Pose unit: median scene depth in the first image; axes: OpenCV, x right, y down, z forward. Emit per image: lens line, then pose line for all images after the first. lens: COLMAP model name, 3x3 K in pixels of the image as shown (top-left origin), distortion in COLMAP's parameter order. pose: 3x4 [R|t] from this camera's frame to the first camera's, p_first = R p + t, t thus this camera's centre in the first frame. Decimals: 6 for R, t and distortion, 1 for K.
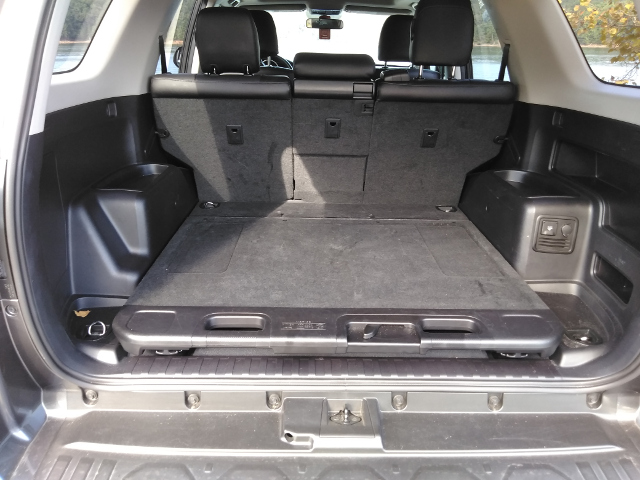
lens RADIAL K [[480.6, 0, 320.3], [0, 480.6, 240.1], [0, 0, 1]] dist [0.022547, -0.012852]
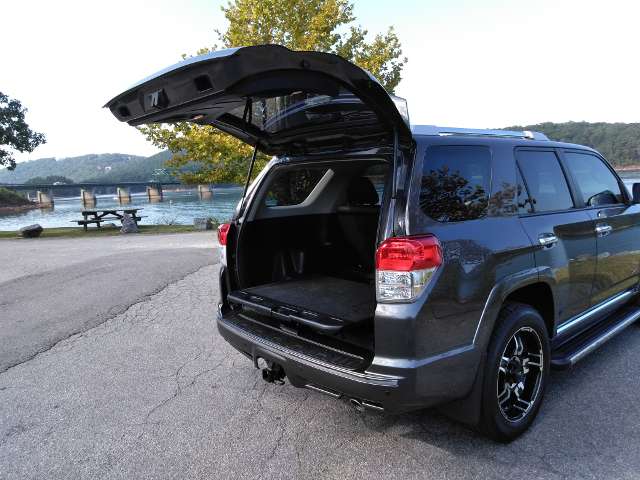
lens RADIAL K [[480.6, 0, 319.1], [0, 480.6, 235.6], [0, 0, 1]] dist [0.022547, -0.012852]
pose [[0.642854, 0.045881, -0.764614, 1.447780], [-0.239916, 0.960039, -0.144104, 0.161352], [0.727447, 0.276081, 0.628172, -0.499524]]
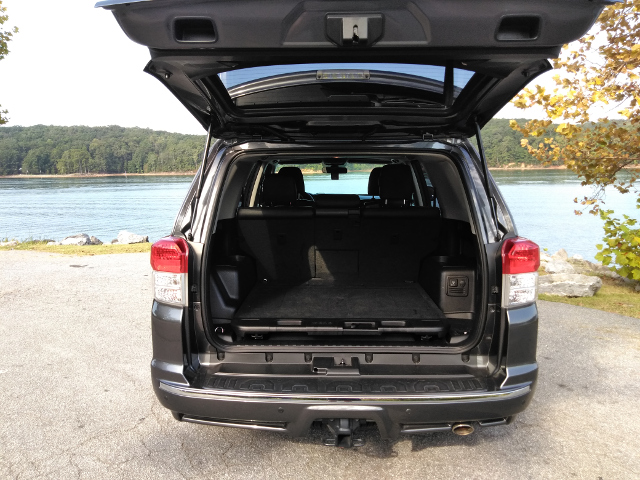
lens RADIAL K [[480.6, 0, 320.2], [0, 480.6, 240.4], [0, 0, 1]] dist [0.022547, -0.012852]
pose [[0.999219, -0.017525, -0.035412, 0.026008], [0.008482, 0.970499, -0.240956, 0.234382], [0.038590, 0.240468, 0.969890, -0.774157]]
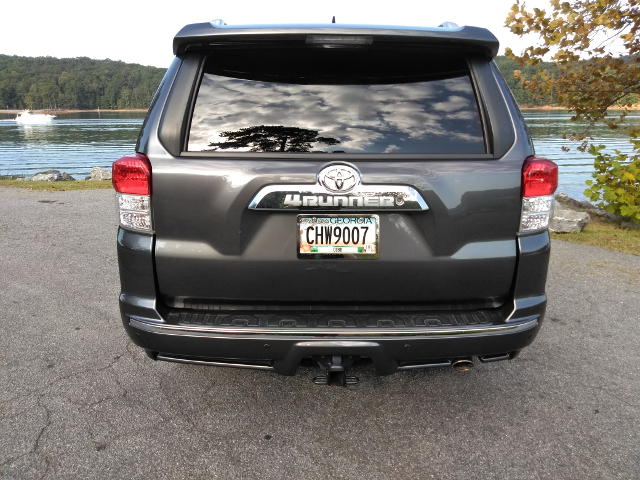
lens RADIAL K [[480.6, 0, 321.6], [0, 480.6, 238.0], [0, 0, 1]] dist [0.022547, -0.012852]
pose [[0.999898, -0.013863, 0.003411, -0.001680], [0.014181, 0.992057, -0.124990, 0.249410], [-0.001651, 0.125026, 0.992152, -0.601090]]
